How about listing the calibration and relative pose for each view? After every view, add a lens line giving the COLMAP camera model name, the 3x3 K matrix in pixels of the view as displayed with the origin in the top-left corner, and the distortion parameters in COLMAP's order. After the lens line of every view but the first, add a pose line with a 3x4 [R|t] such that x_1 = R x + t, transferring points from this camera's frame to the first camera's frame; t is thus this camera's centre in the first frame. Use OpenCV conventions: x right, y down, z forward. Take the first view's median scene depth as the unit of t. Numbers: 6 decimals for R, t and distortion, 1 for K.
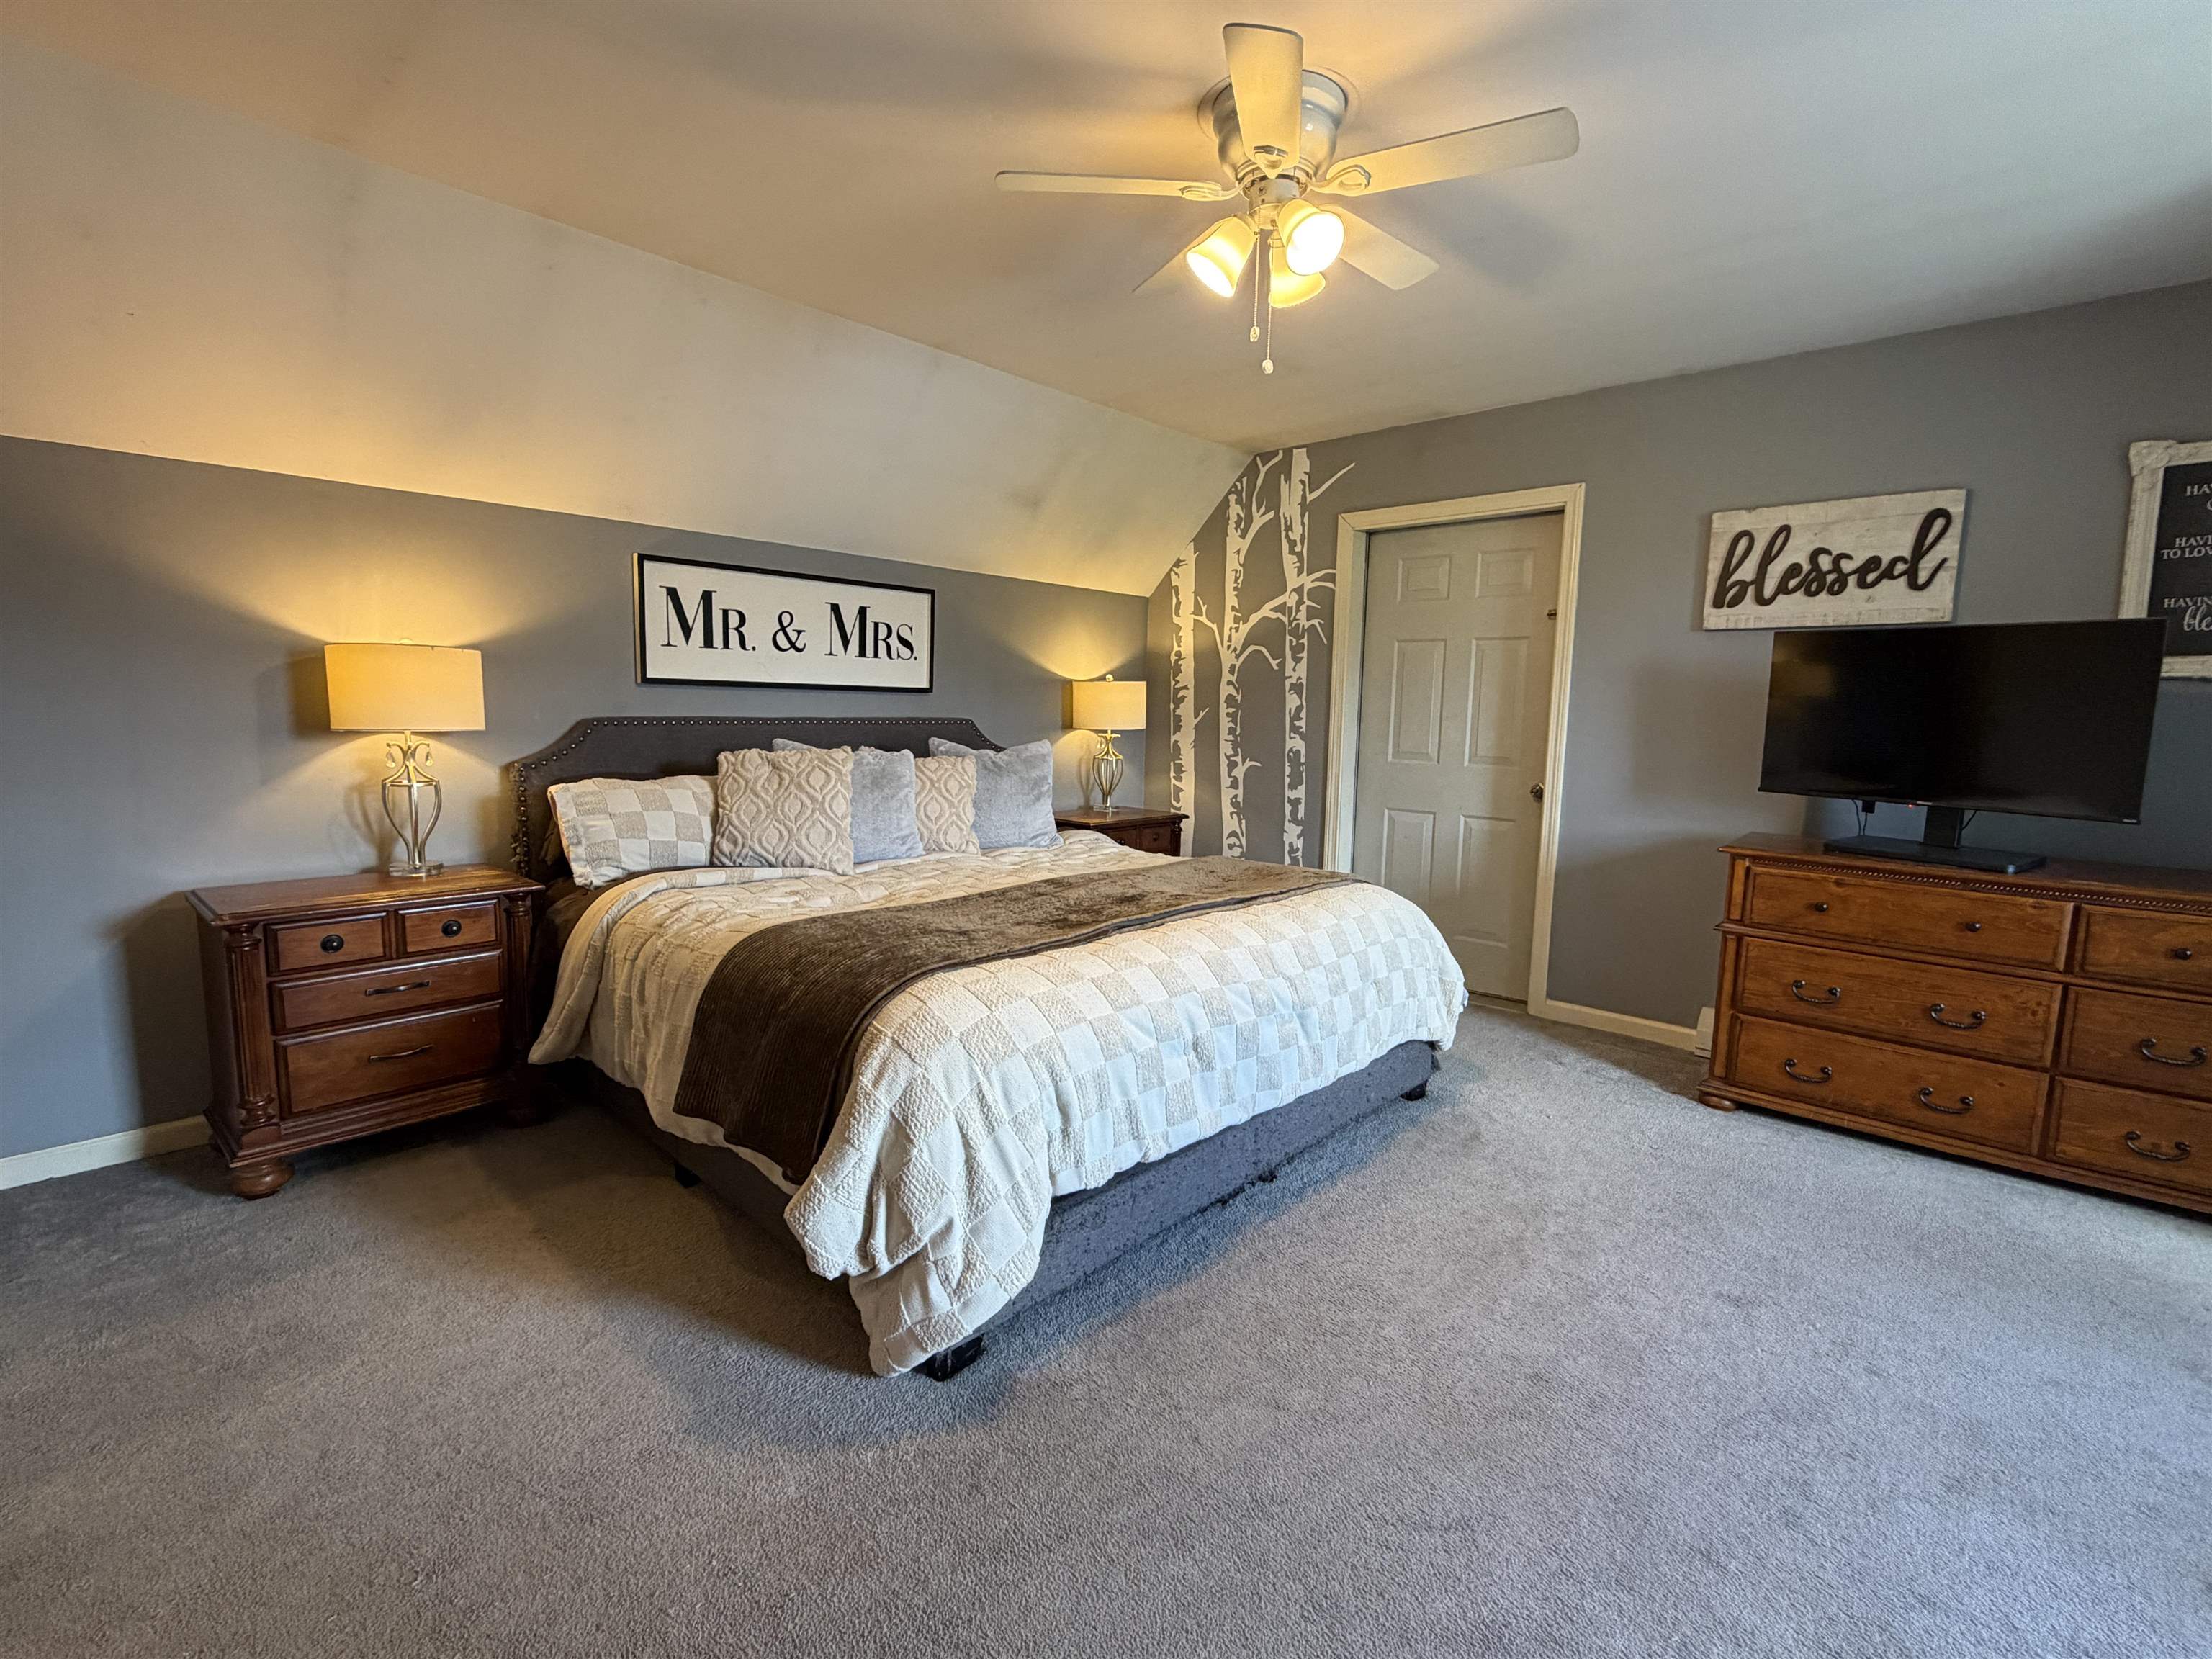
lens RADIAL K [[1021.6, 0, 1109.4], [0, 1021.6, 829.2], [0, 0, 1]] dist [0.000282, 0.001335]
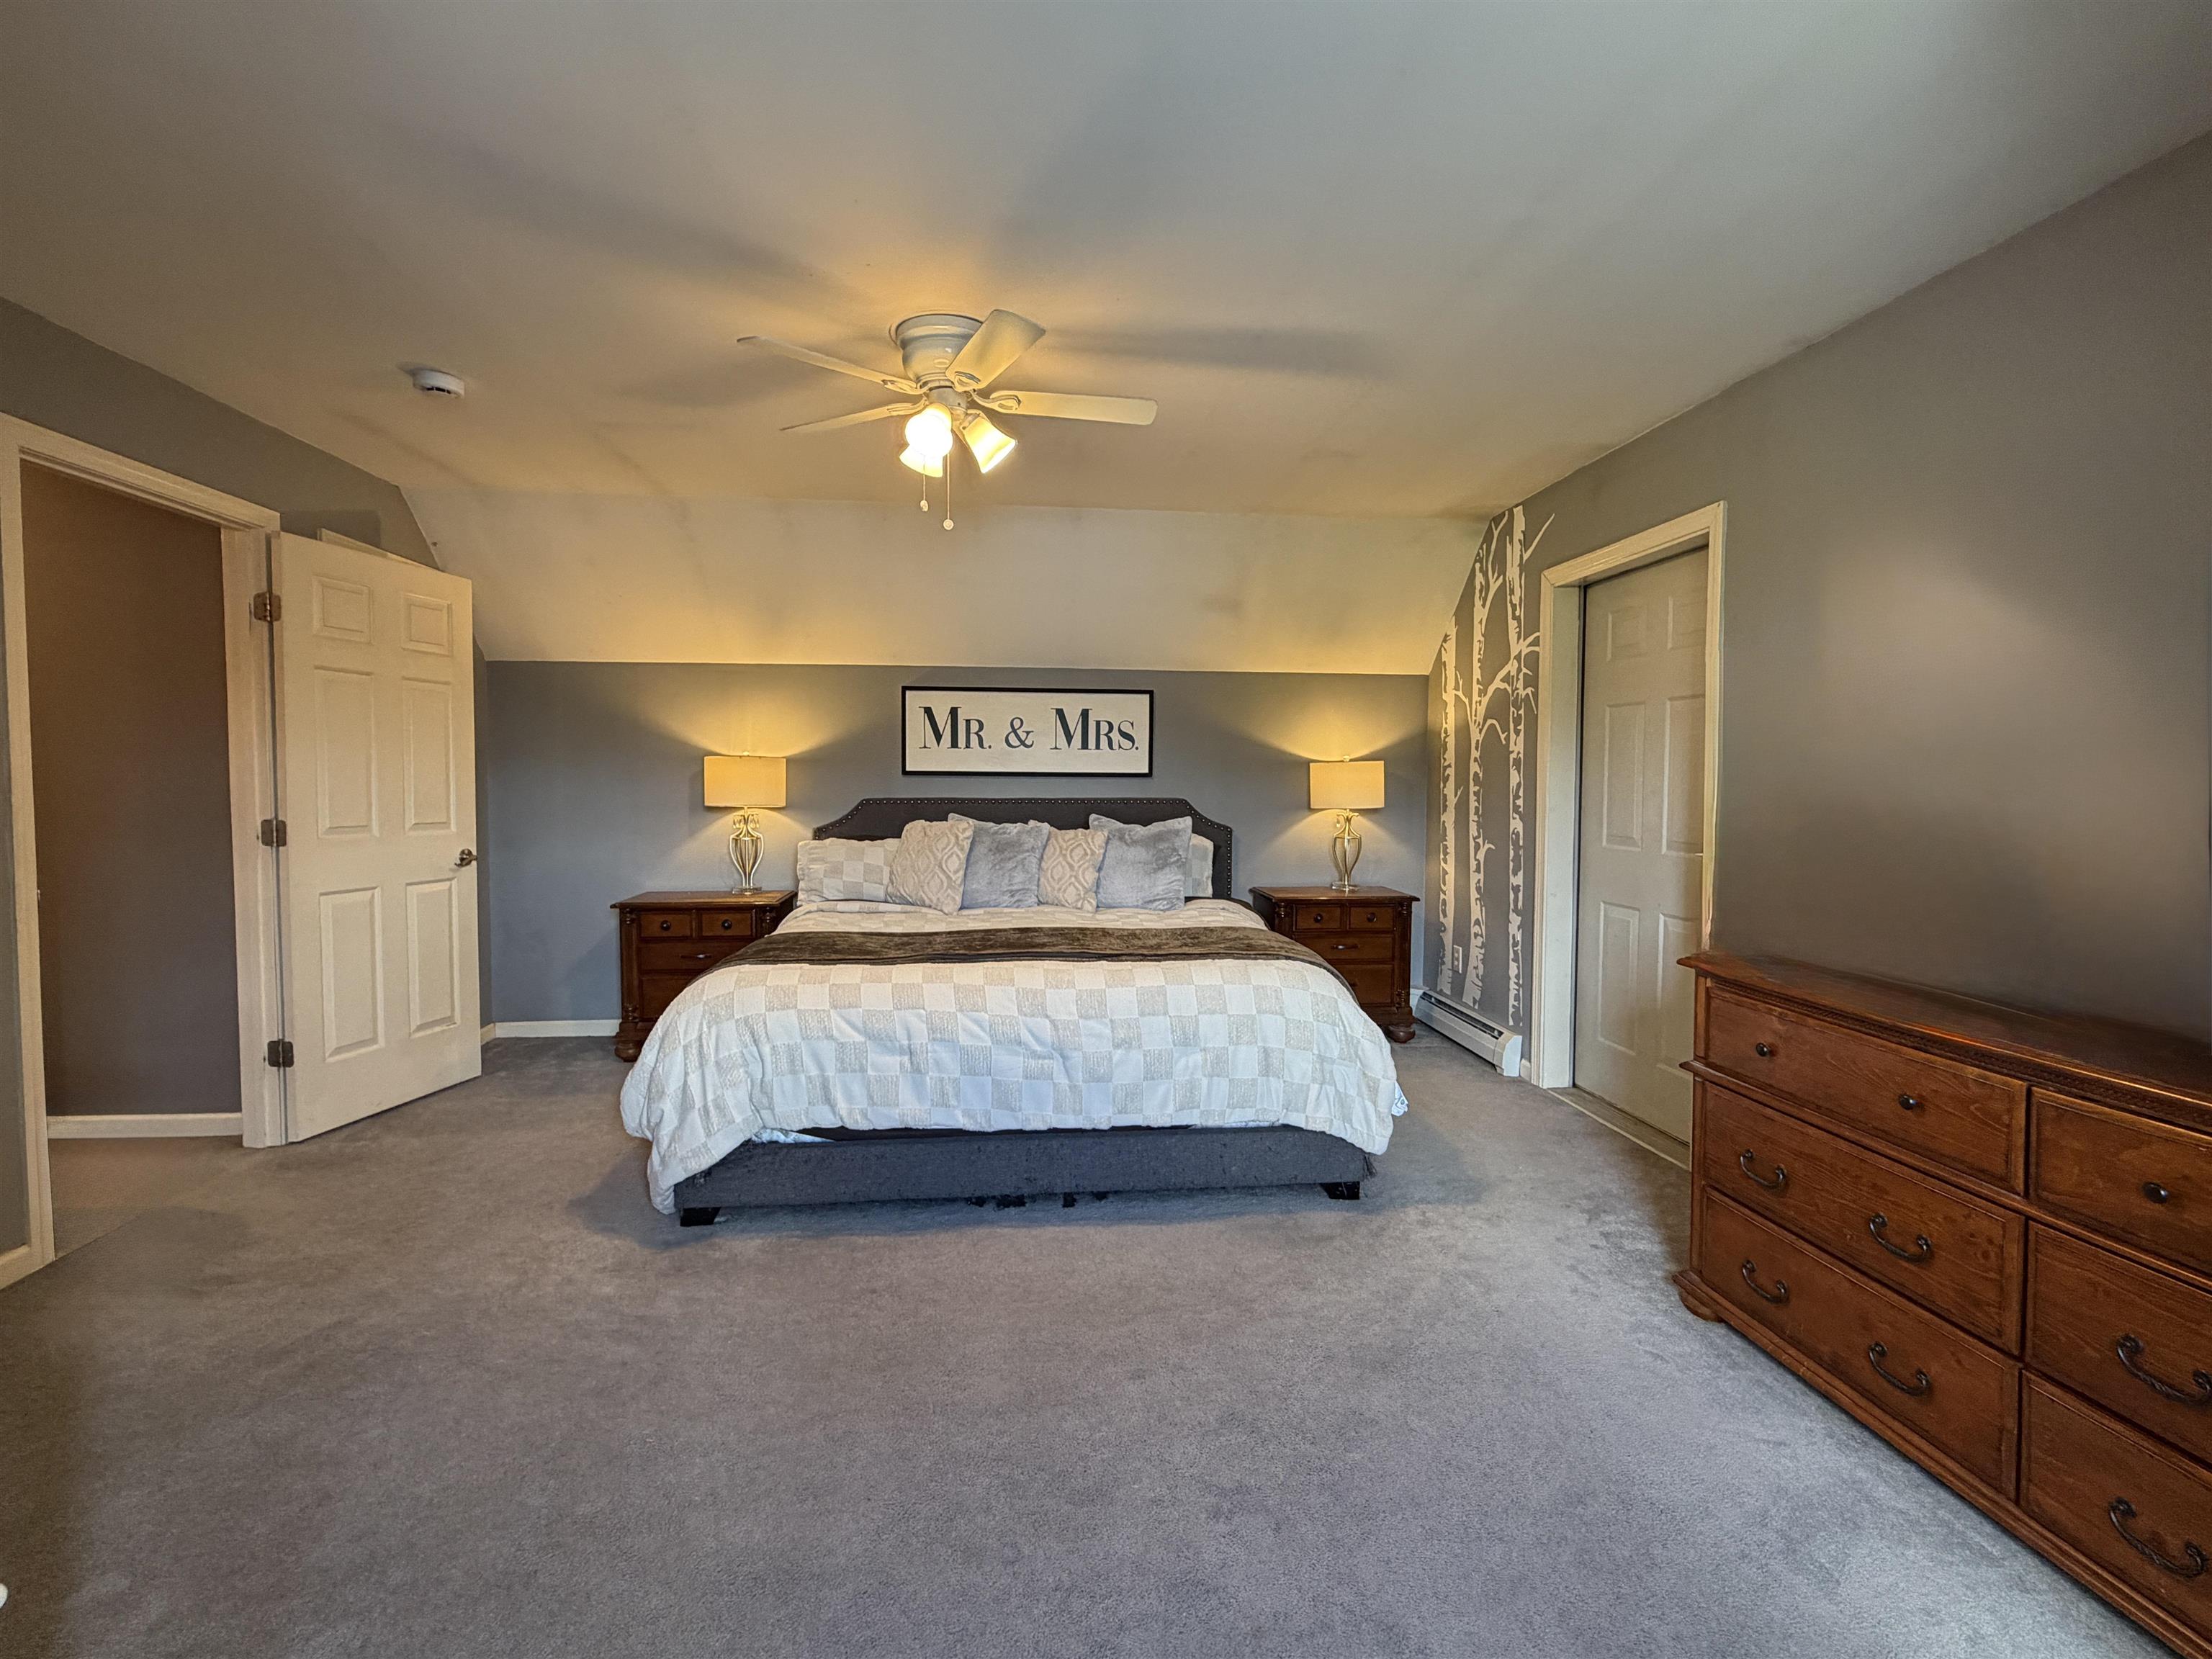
lens RADIAL K [[1021.6, 0, 1104.9], [0, 1021.6, 828.6], [0, 0, 1]] dist [0.000282, 0.001335]
pose [[0.749787, 0.014474, -0.661521, 0.590392], [-0.068841, 0.996042, -0.056232, -0.005170], [0.658088, 0.087701, 0.747816, 0.098959]]
